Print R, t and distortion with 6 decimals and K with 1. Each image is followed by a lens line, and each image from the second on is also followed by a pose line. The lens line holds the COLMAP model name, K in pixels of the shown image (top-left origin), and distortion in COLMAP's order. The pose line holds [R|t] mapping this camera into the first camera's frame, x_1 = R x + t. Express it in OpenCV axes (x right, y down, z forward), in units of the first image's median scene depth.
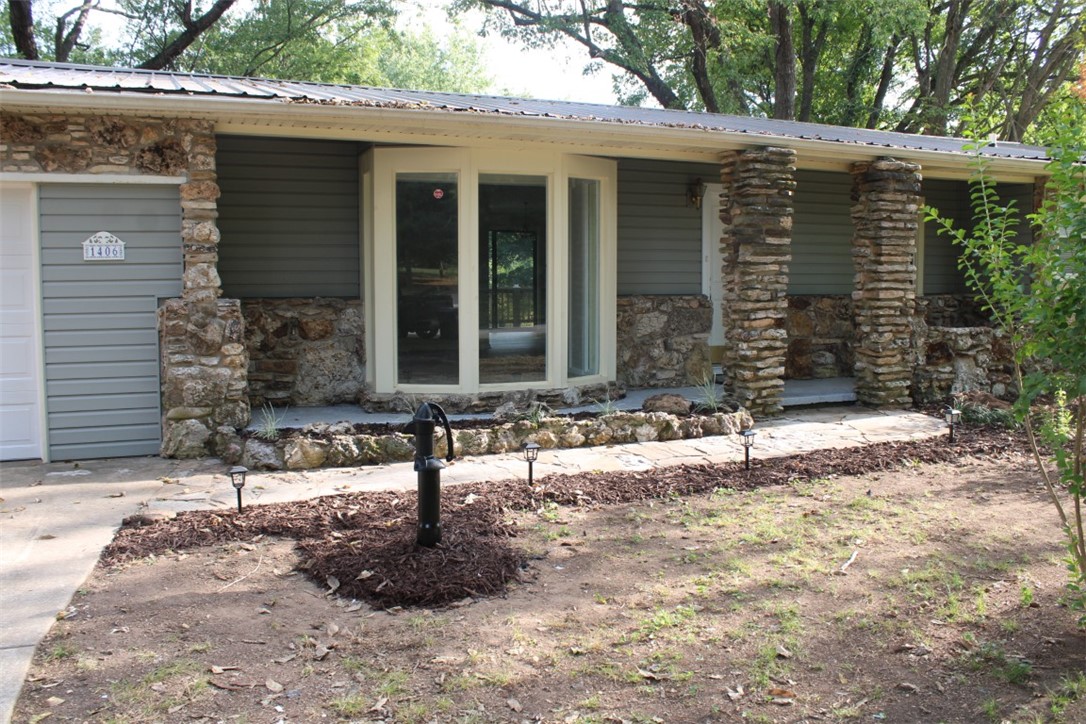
lens RADIAL K [[890.7, 0, 530.6], [0, 890.7, 353.1], [0, 0, 1]] dist [-0.154361, 0.131533]
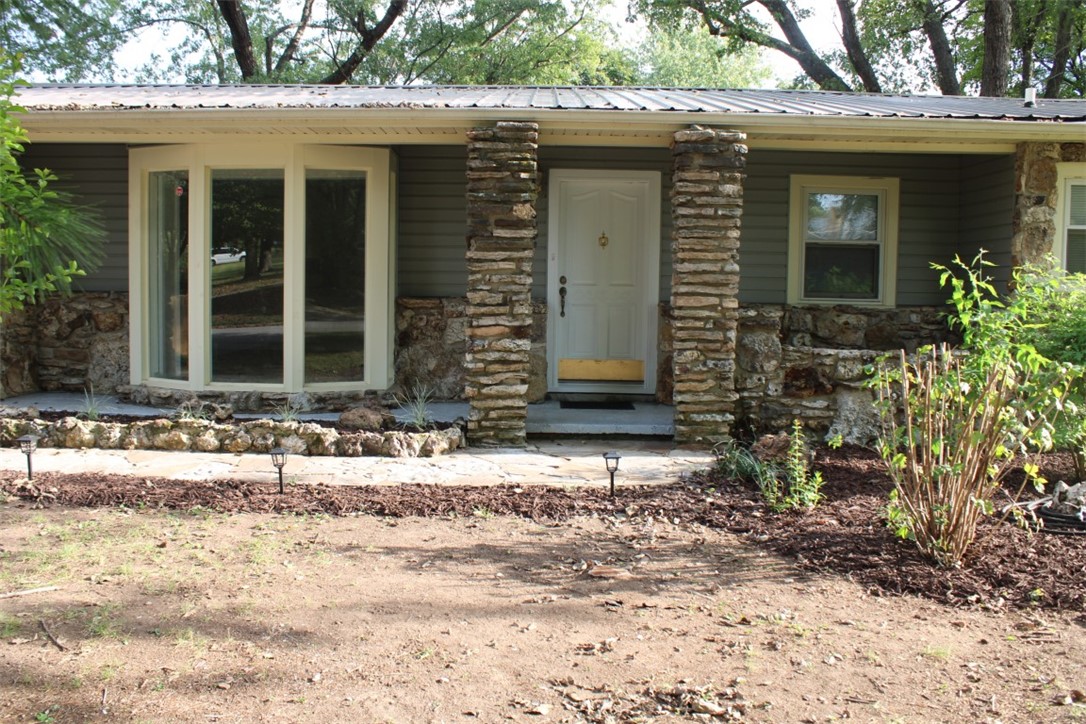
lens RADIAL K [[916.4, 0, 540.5], [0, 916.4, 348.2], [0, 0, 1]] dist [-0.123946, 0.007681]
pose [[0.920831, 0.044330, -0.387433, 0.646429], [-0.049869, 0.998747, -0.004249, -0.016367], [0.386759, 0.023234, 0.921888, 0.211342]]
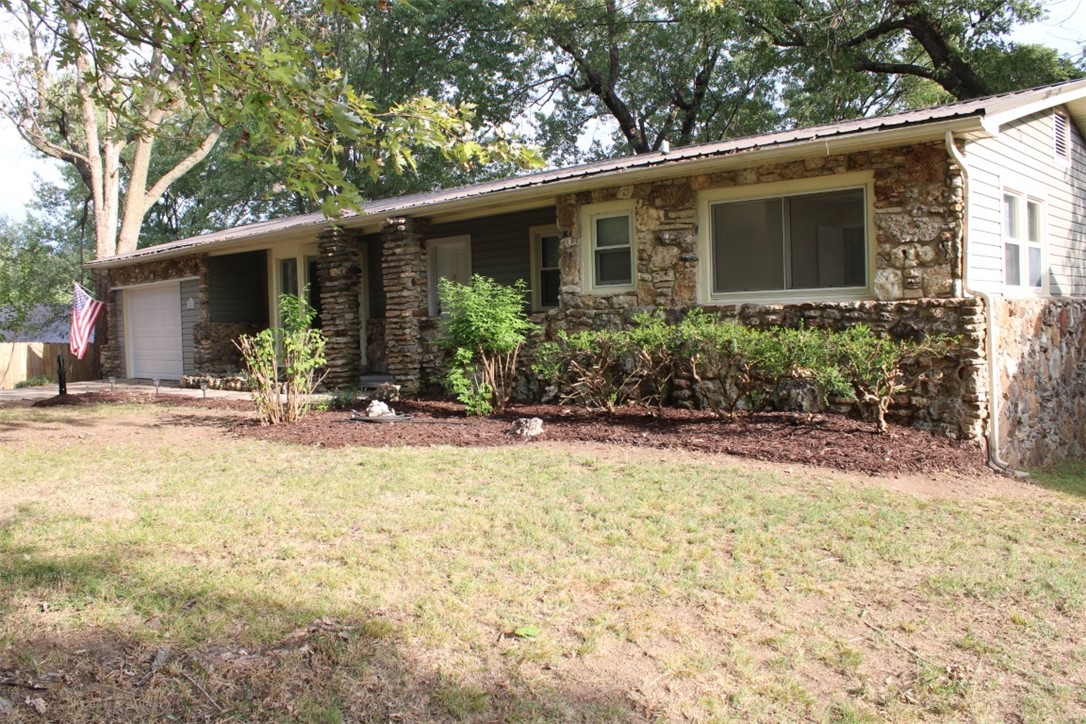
lens RADIAL K [[890.7, 0, 530.6], [0, 890.7, 353.1], [0, 0, 1]] dist [-0.154361, 0.131533]
pose [[0.432892, 0.023939, -0.901128, 1.947040], [-0.039824, 0.999179, 0.007413, -0.024353], [0.900566, 0.032678, 0.433490, 0.619156]]
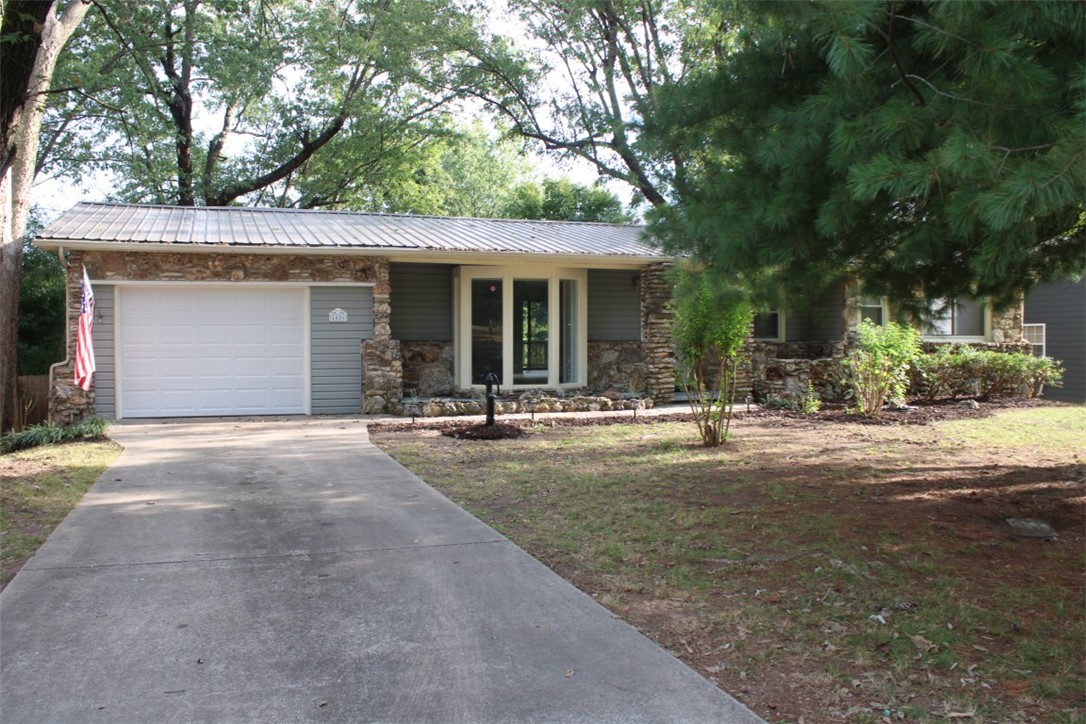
lens RADIAL K [[890.7, 0, 530.6], [0, 890.7, 353.1], [0, 0, 1]] dist [-0.154361, 0.131533]
pose [[0.998568, 0.001464, -0.053473, 0.083316], [-0.004991, 0.997814, -0.065895, 0.091106], [0.053260, 0.066068, 0.996393, -0.932052]]
